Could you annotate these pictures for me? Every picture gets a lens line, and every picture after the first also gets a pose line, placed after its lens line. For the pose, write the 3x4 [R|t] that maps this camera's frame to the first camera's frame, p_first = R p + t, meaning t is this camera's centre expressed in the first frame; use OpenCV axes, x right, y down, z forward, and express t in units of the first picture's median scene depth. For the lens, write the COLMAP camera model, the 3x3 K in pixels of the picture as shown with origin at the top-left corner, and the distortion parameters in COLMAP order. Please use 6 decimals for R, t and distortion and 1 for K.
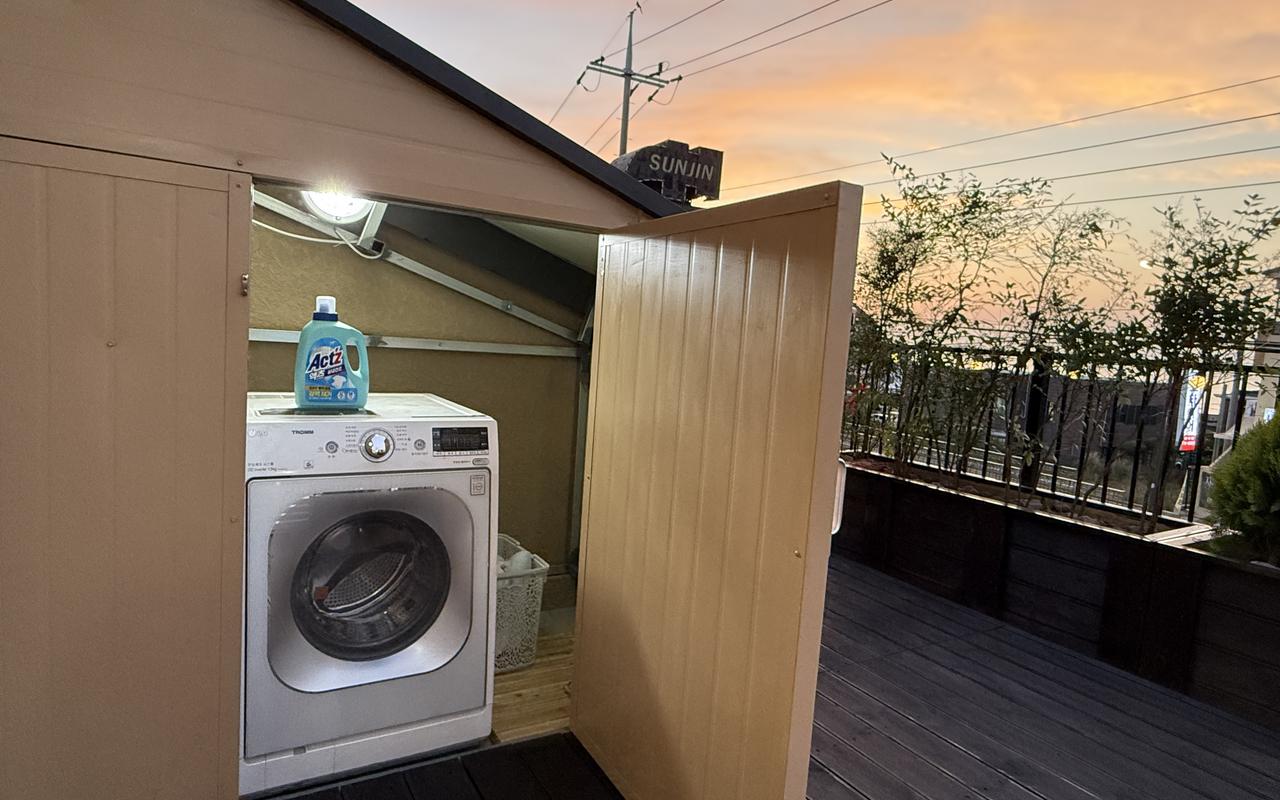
lens RADIAL K [[736.5, 0, 640.0], [0, 736.5, 400.0], [0, 0, 1]] dist [-0.004187, -0.001277]
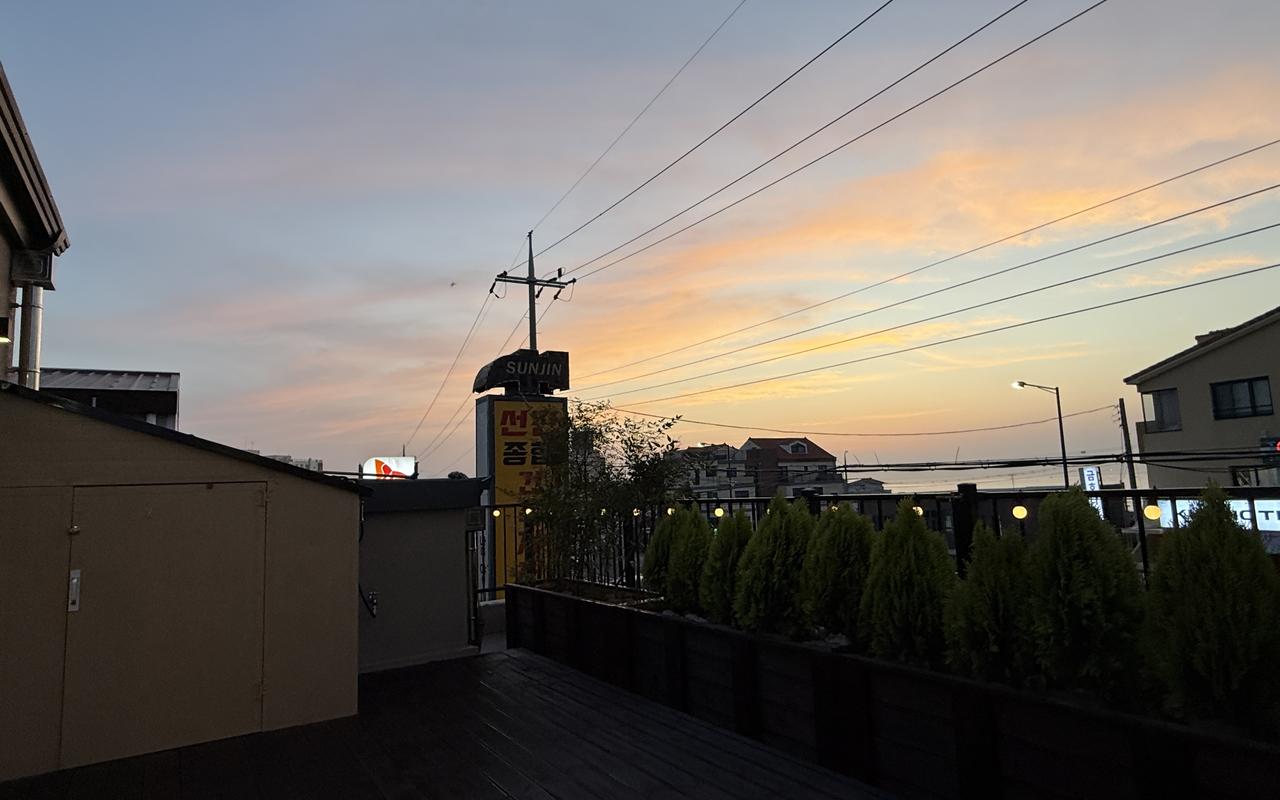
lens RADIAL K [[742.1, 0, 652.3], [0, 742.1, 404.4], [0, 0, 1]] dist [0.034245, -0.001728]
pose [[0.994853, -0.101172, -0.005697, 0.169267], [0.098234, 0.976707, -0.190773, 0.002760], [0.024865, 0.189232, 0.981618, -0.146386]]
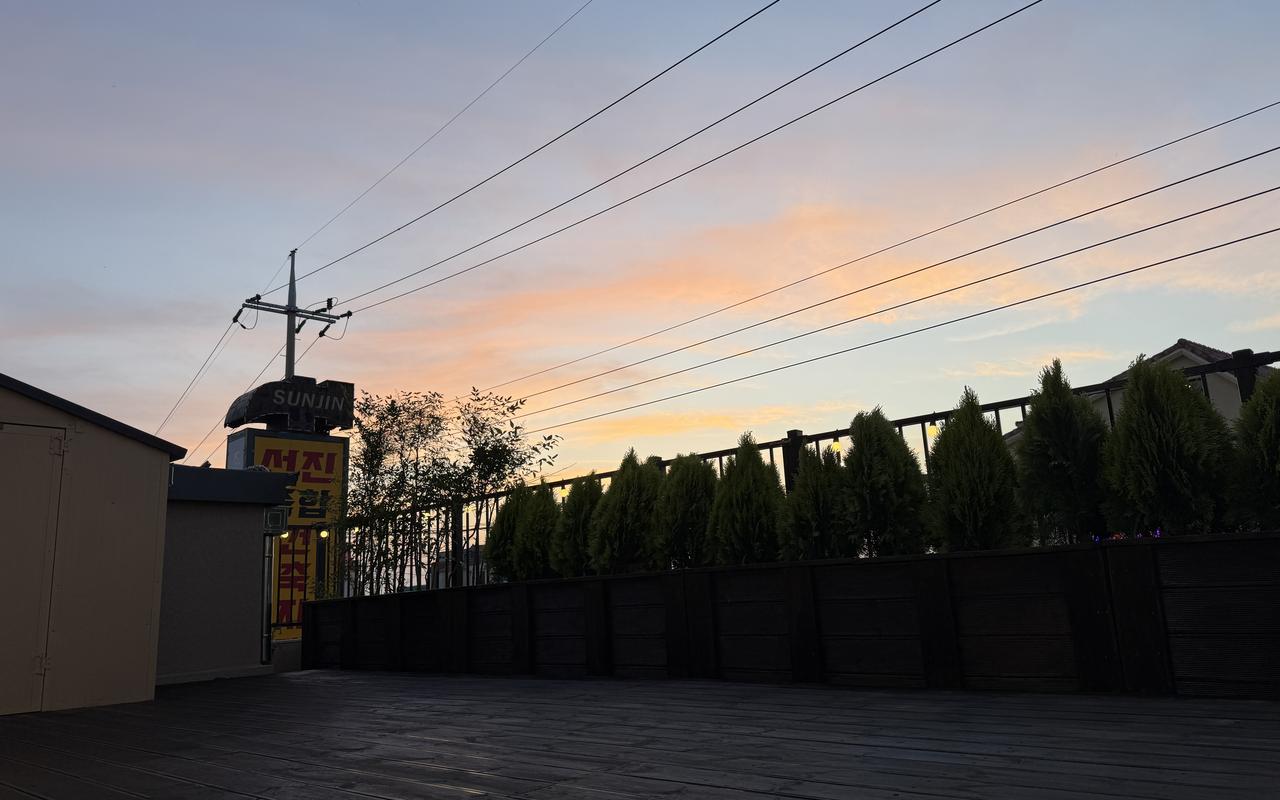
lens RADIAL K [[925.9, 0, 640.1], [0, 925.9, 413.8], [0, 0, 1]] dist [0.191807, -0.146043]
pose [[0.969594, -0.059779, 0.237304, 0.125656], [0.124495, 0.955338, -0.268011, 0.076864], [-0.210684, 0.289405, 0.933733, -0.220601]]
